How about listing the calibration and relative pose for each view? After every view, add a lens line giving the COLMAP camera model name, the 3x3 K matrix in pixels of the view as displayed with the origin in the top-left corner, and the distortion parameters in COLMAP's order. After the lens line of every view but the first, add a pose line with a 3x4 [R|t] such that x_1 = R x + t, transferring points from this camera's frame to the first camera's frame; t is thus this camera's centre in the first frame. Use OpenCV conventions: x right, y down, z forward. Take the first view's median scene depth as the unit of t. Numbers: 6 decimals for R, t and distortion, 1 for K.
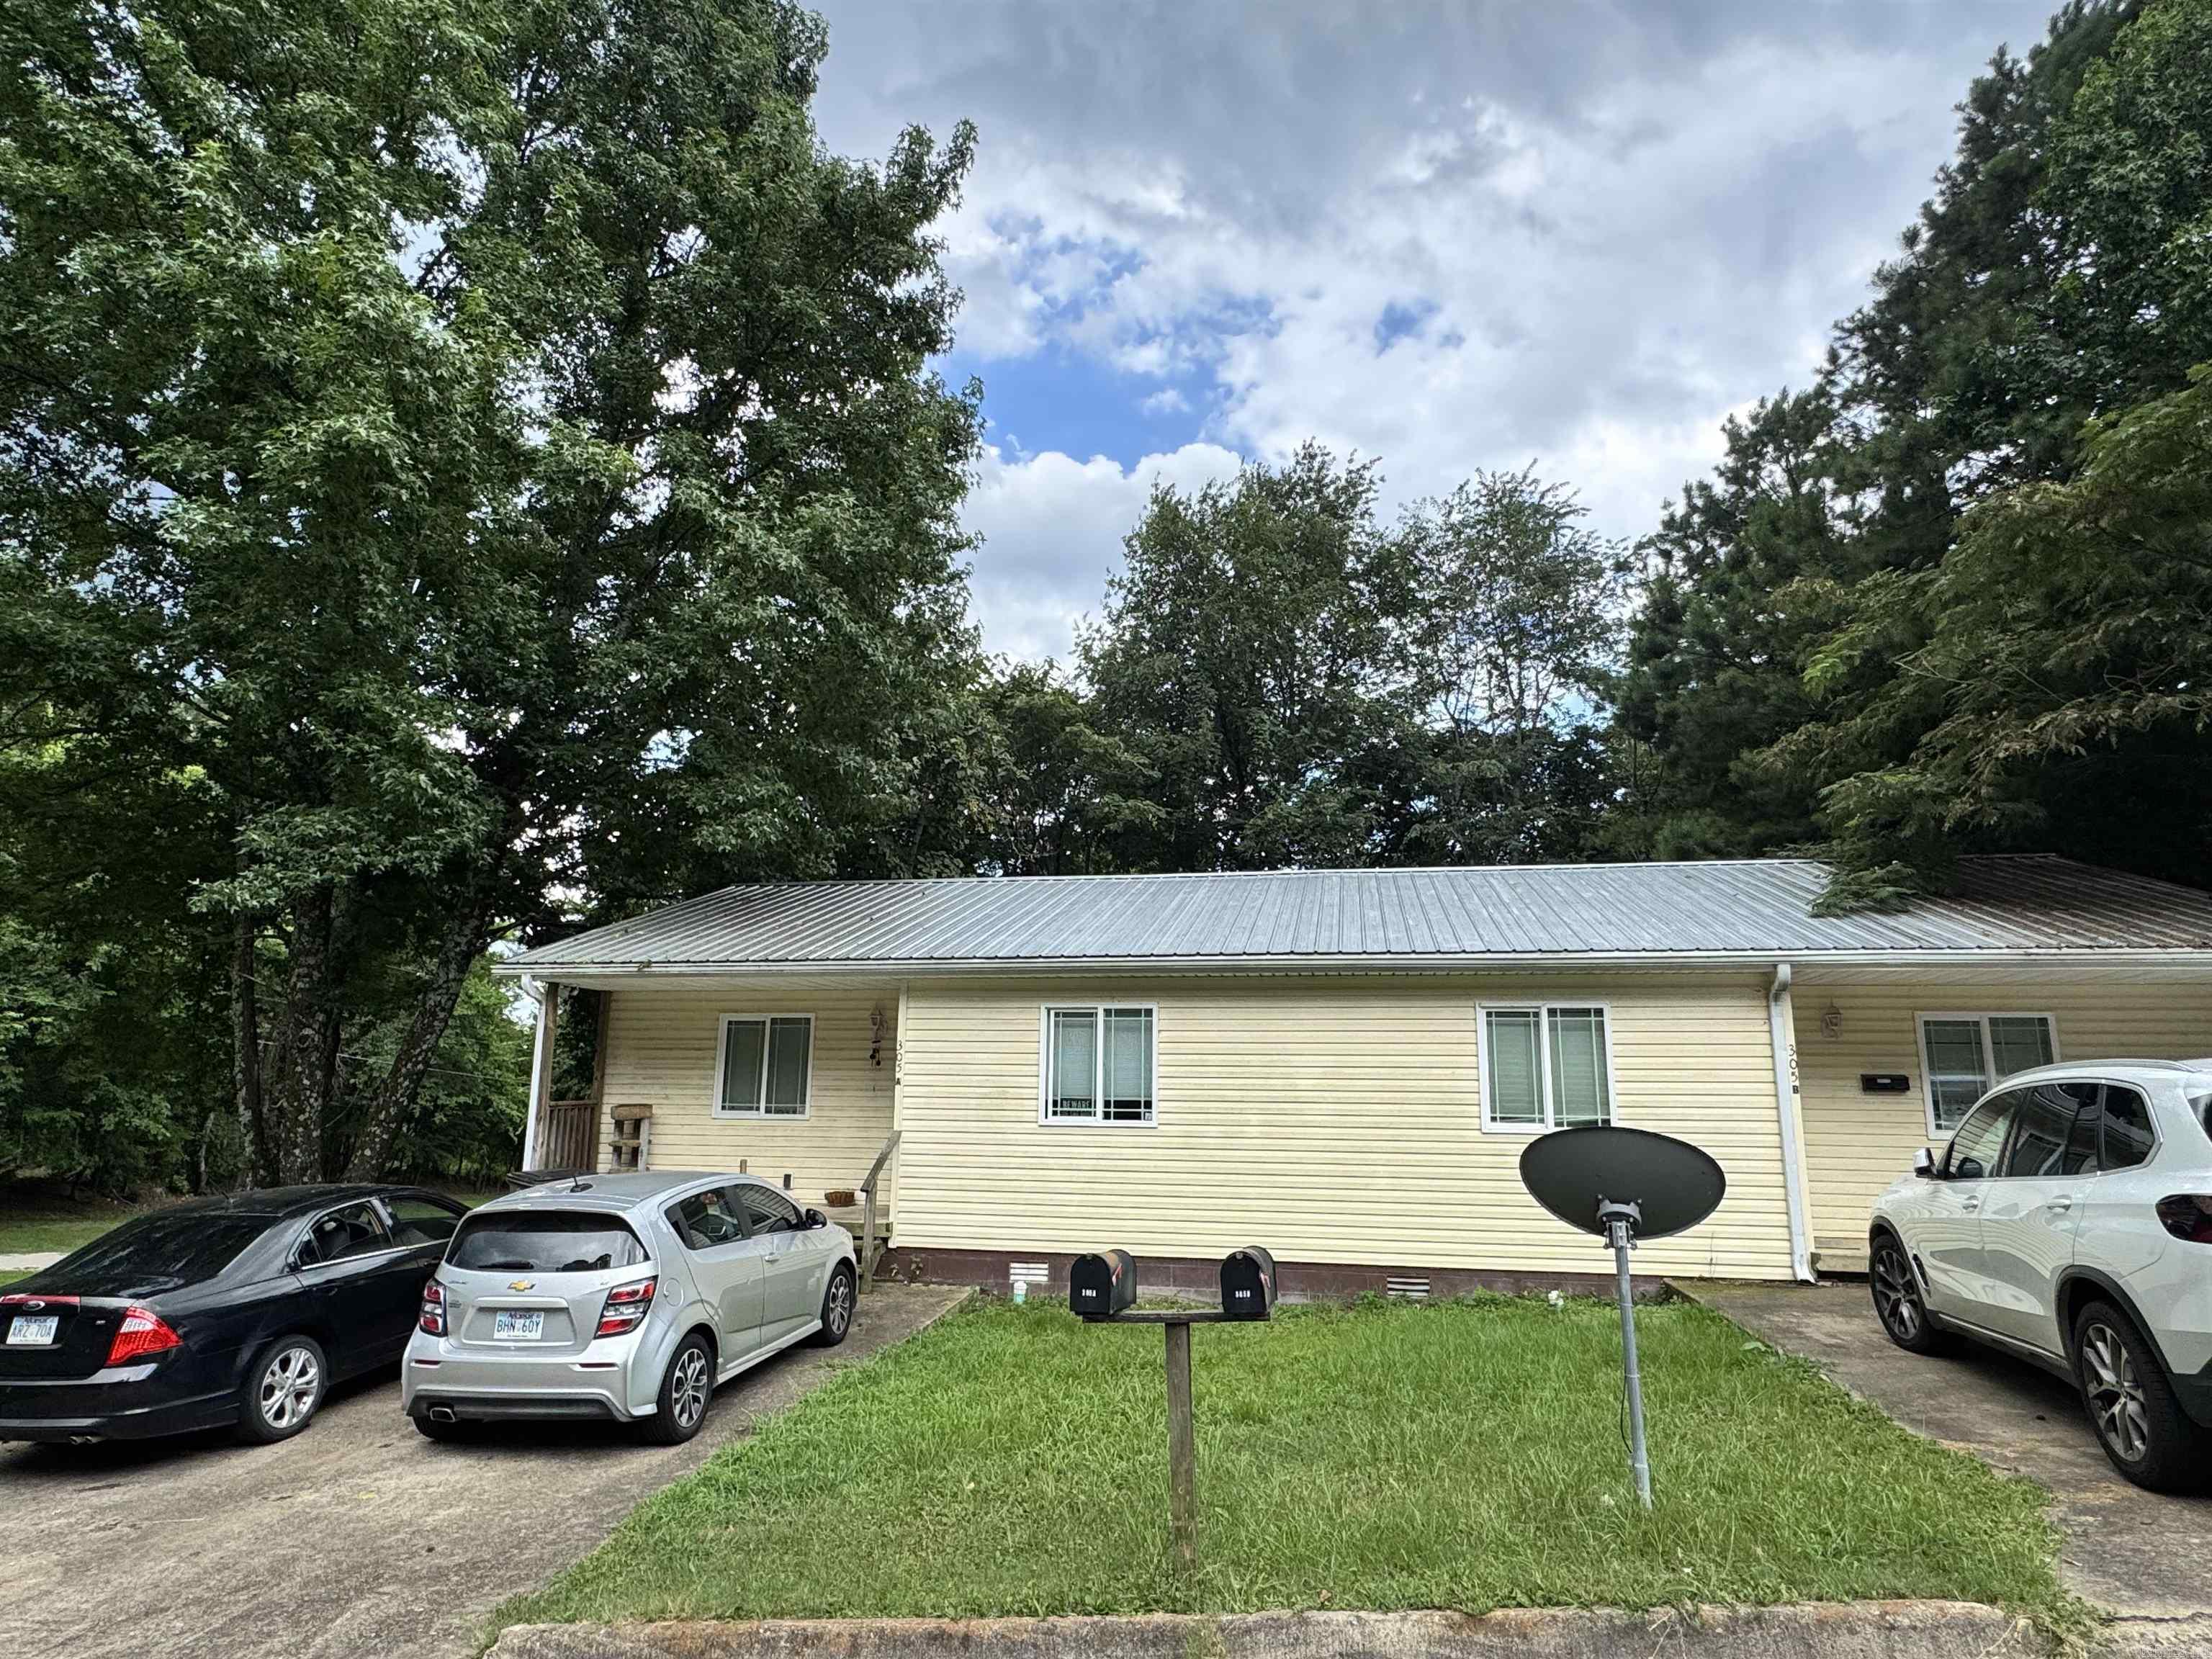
lens RADIAL K [[1295.9, 0, 1106.0], [0, 1295.9, 829.5], [0, 0, 1]] dist [-0.001244, -0.000042]
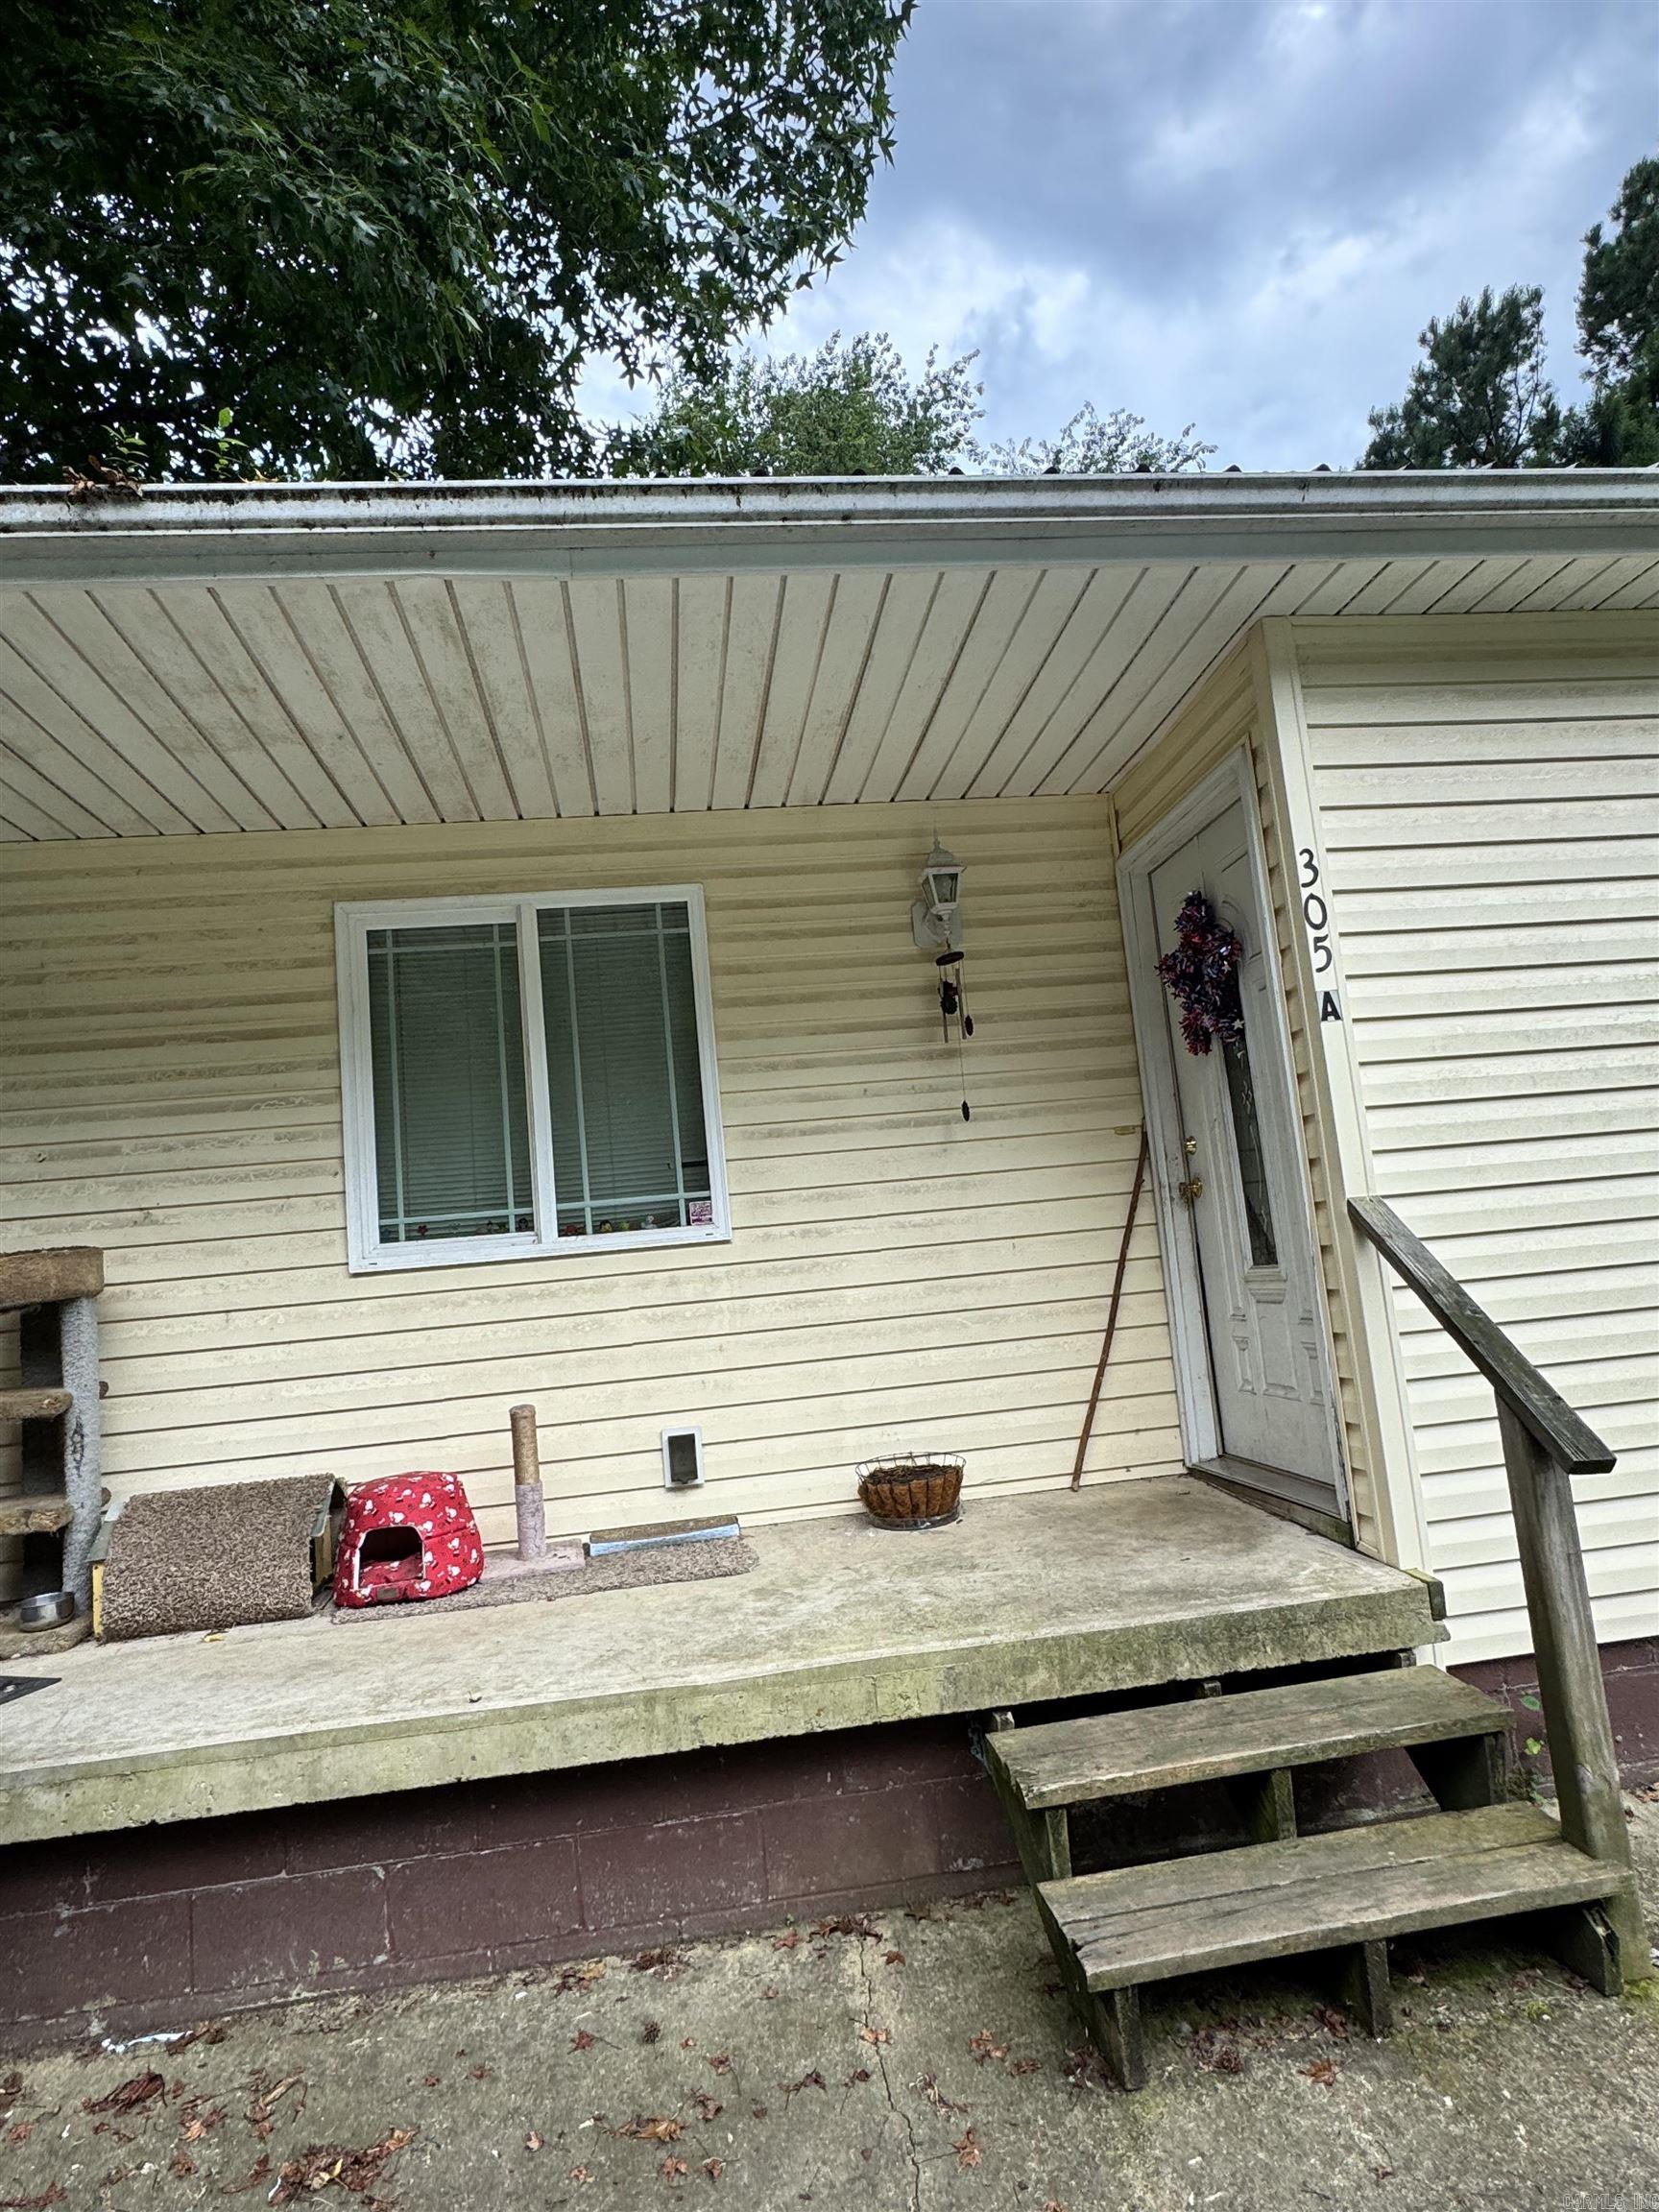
lens RADIAL K [[1295.9, 0, 829.5], [0, 1295.9, 1106.0], [0, 0, 1]] dist [-0.001244, -0.000042]
pose [[0.936822, -0.055360, 0.345399, -0.301549], [0.034409, 0.997193, 0.066501, 0.172826], [-0.348111, -0.050415, 0.936097, 0.711615]]
